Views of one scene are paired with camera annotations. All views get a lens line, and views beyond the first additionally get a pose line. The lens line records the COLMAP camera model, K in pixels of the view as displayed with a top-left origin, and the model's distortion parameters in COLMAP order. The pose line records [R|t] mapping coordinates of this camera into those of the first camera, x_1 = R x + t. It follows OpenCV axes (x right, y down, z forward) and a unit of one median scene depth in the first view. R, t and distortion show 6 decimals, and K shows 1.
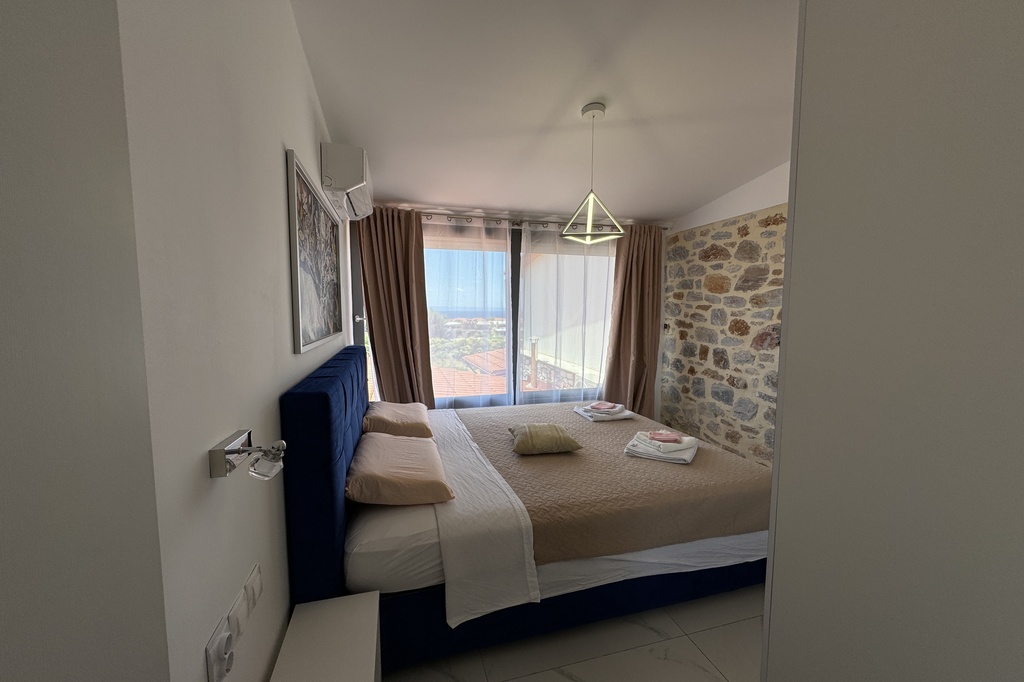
lens RADIAL K [[414.1, 0, 514.7], [0, 414.1, 345.1], [0, 0, 1]] dist [-0.001425, -0.000038]
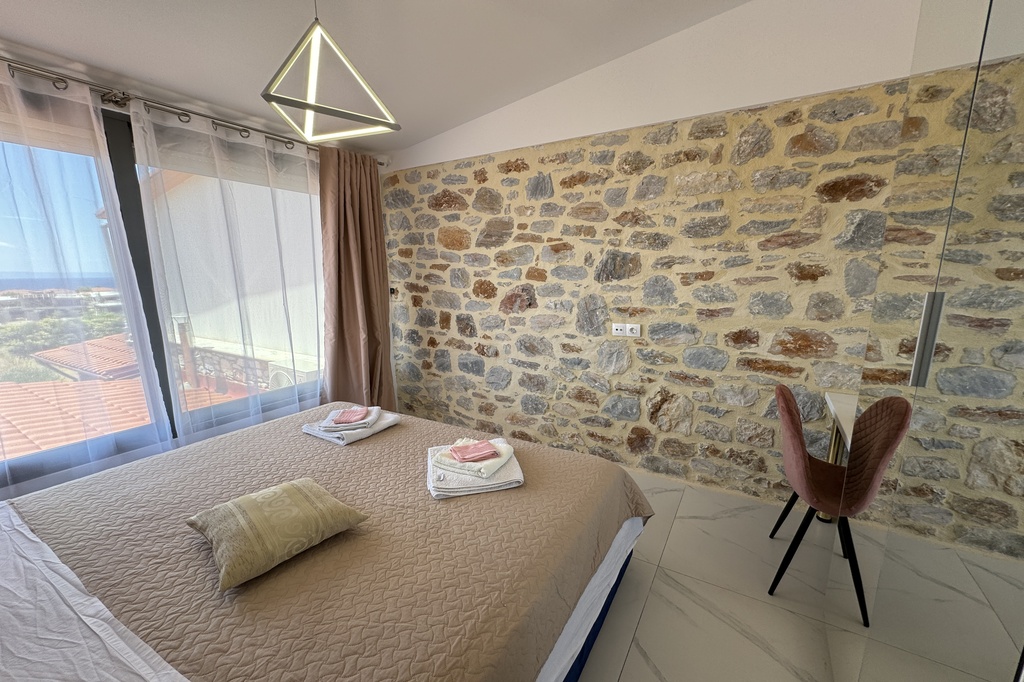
lens RADIAL K [[407.5, 0, 515.2], [0, 407.5, 357.0], [0, 0, 1]] dist [-0.002283, 0.000200]
pose [[0.730242, -0.149309, 0.666673, -0.014920], [0.069205, 0.986973, 0.145240, -0.019760], [-0.679674, -0.059923, 0.731062, 0.280670]]
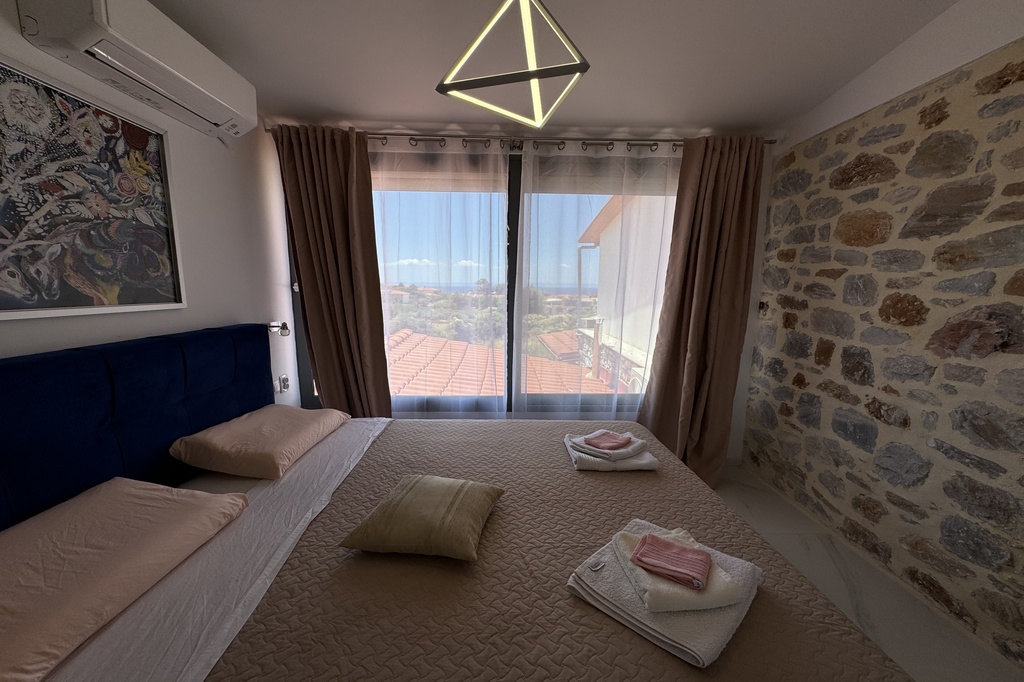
lens RADIAL K [[411.6, 0, 510.2], [0, 411.6, 354.9], [0, 0, 1]] dist [-0.001094, 0.000034]
pose [[0.966267, 0.047153, -0.253189, 0.182301], [-0.026737, 0.996150, 0.083483, -0.014661], [0.256150, -0.073897, 0.963808, 0.339897]]
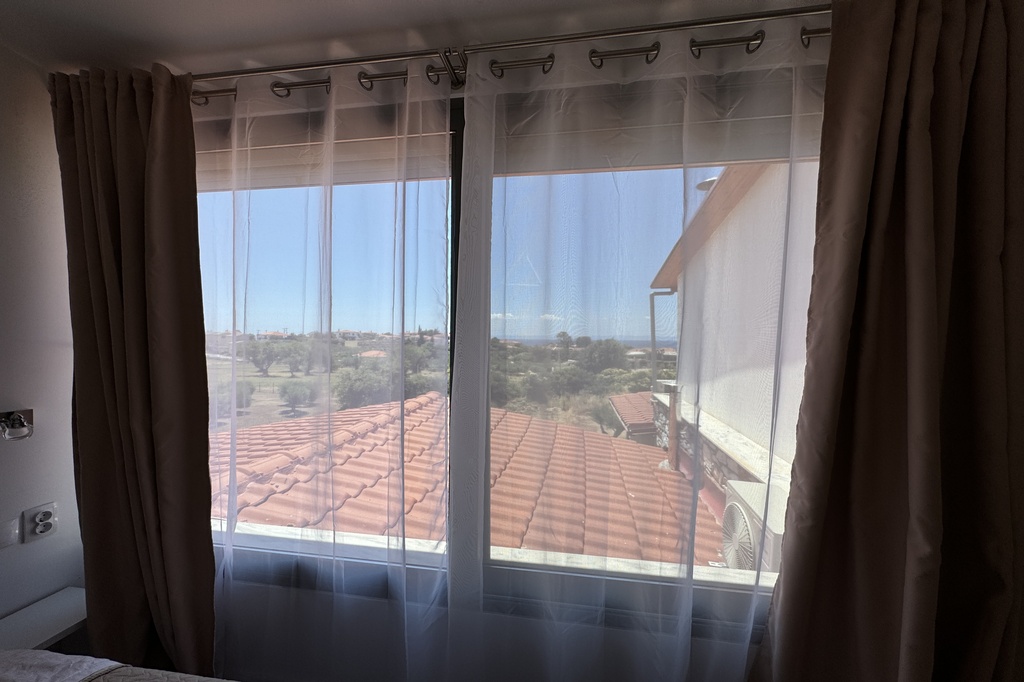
lens RADIAL K [[408.6, 0, 509.9], [0, 408.6, 342.4], [0, 0, 1]] dist [-0.000275, 0.000148]
pose [[0.896250, 0.007822, -0.443480, 0.196210], [-0.041792, 0.996886, -0.066875, -0.055777], [0.441576, 0.078471, 0.893786, 0.743117]]
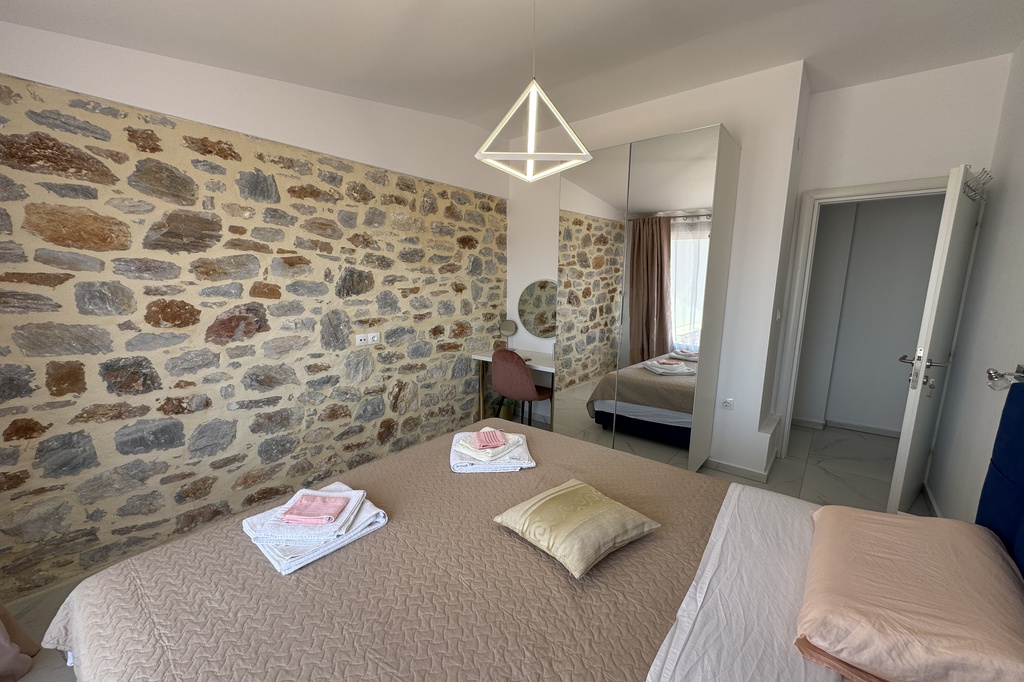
lens RADIAL K [[408.6, 0, 509.9], [0, 408.6, 342.4], [0, 0, 1]] dist [-0.000275, 0.000148]
pose [[-0.566004, -0.145093, 0.811534, -0.187598], [0.048875, 0.976753, 0.208721, -0.092524], [-0.822952, 0.157801, -0.545755, 0.853727]]
